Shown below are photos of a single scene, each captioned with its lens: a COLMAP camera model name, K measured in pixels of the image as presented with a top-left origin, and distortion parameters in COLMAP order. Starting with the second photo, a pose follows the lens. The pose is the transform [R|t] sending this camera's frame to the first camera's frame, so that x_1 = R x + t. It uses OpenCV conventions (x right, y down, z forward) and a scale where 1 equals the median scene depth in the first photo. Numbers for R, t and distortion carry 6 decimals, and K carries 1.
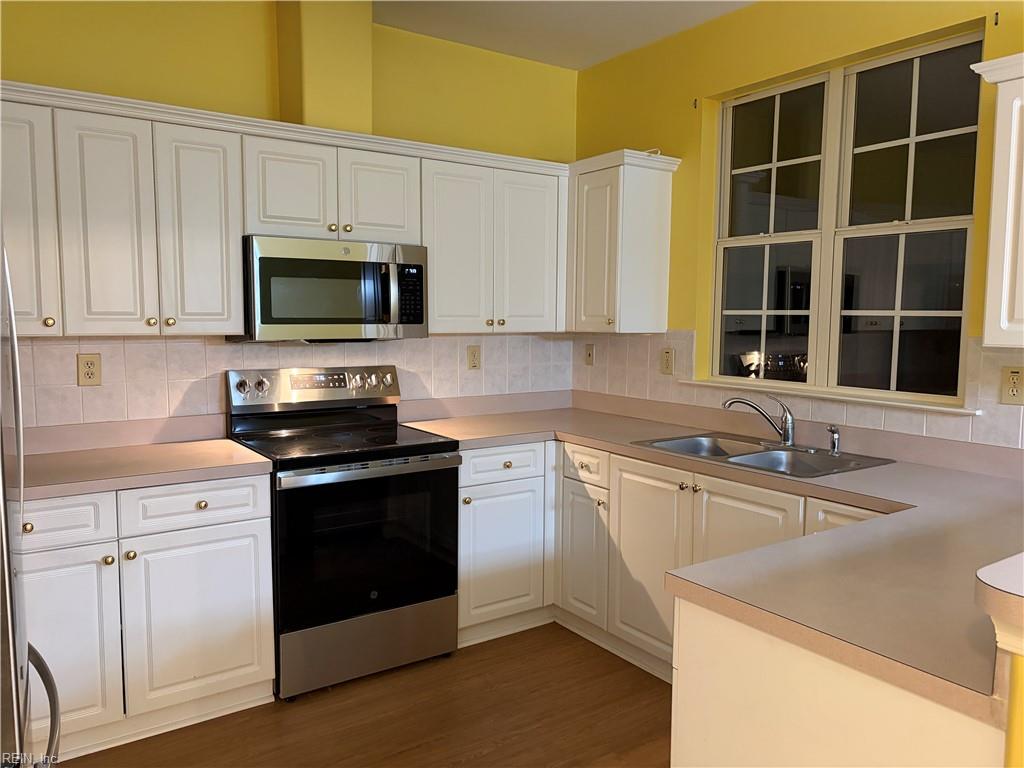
lens RADIAL K [[789.7, 0, 509.4], [0, 789.7, 389.5], [0, 0, 1]] dist [0.057991, -0.002007]
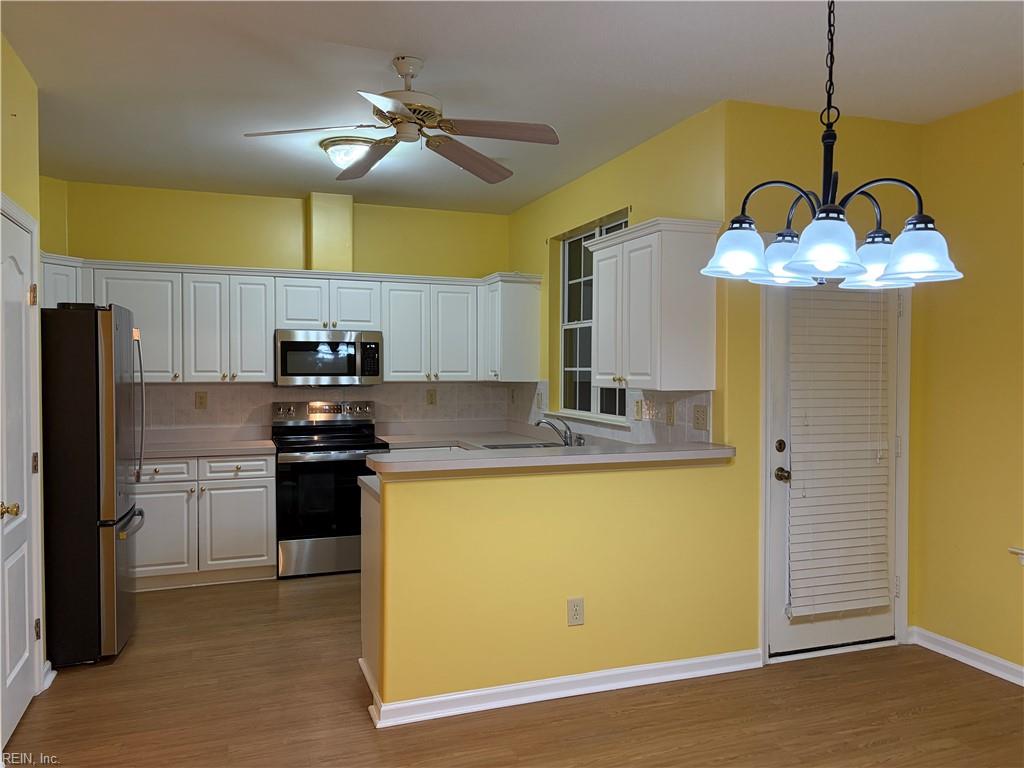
lens RADIAL K [[789.7, 0, 509.4], [0, 789.7, 389.5], [0, 0, 1]] dist [0.057991, -0.002007]
pose [[0.968034, 0.003248, -0.250799, 0.630099], [-0.020291, 0.997653, -0.065400, 0.055440], [0.249998, 0.068398, 0.965828, -0.621930]]
